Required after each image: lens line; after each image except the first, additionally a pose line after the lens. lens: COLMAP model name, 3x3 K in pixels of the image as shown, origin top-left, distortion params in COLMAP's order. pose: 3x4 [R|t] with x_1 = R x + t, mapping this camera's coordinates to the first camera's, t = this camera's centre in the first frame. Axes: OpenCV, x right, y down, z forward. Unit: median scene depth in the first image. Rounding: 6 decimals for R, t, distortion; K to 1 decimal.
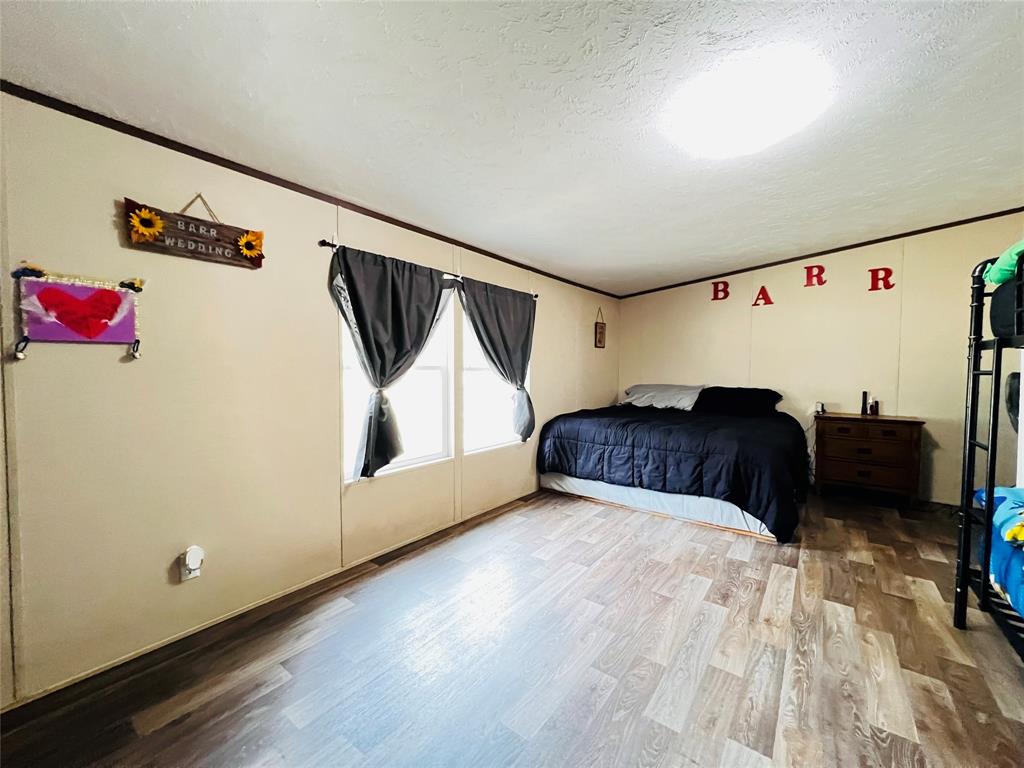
lens RADIAL K [[410.3, 0, 511.3], [0, 410.3, 384.5], [0, 0, 1]] dist [-0.003191, 0.000710]
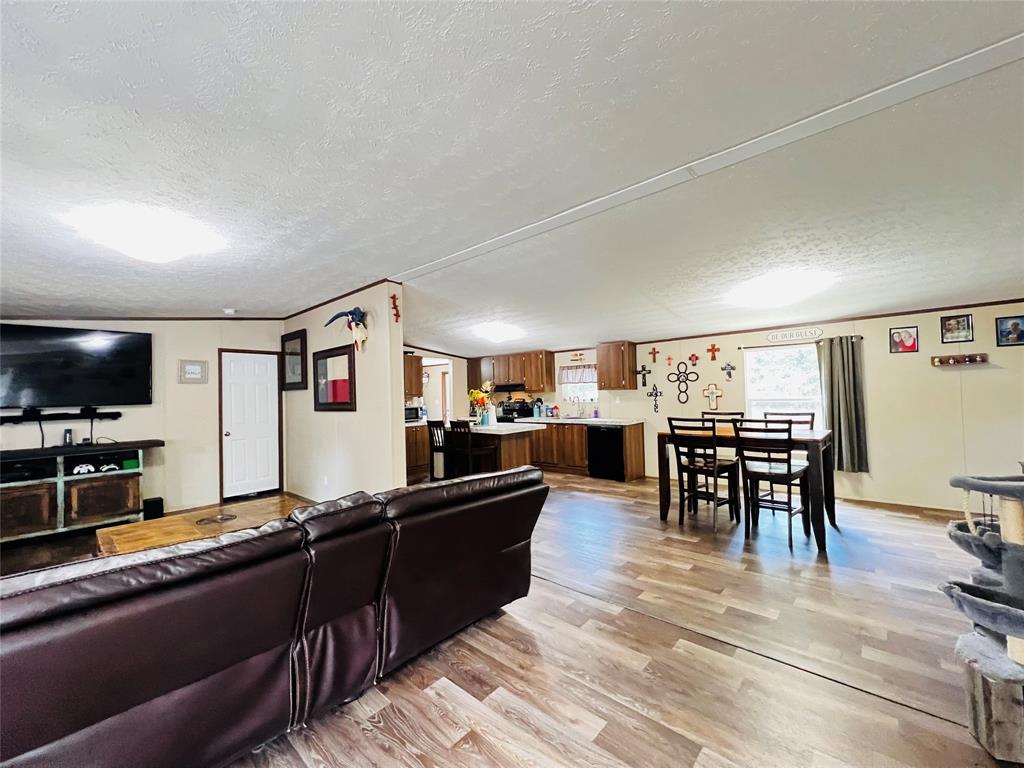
lens RADIAL K [[410.3, 0, 511.3], [0, 410.3, 384.5], [0, 0, 1]] dist [-0.003191, 0.000710]
pose [[0.079350, 0.020436, 0.996637, -0.289148], [0.074756, 0.996853, -0.026392, -0.073192], [-0.994040, 0.076599, 0.077572, 0.626736]]
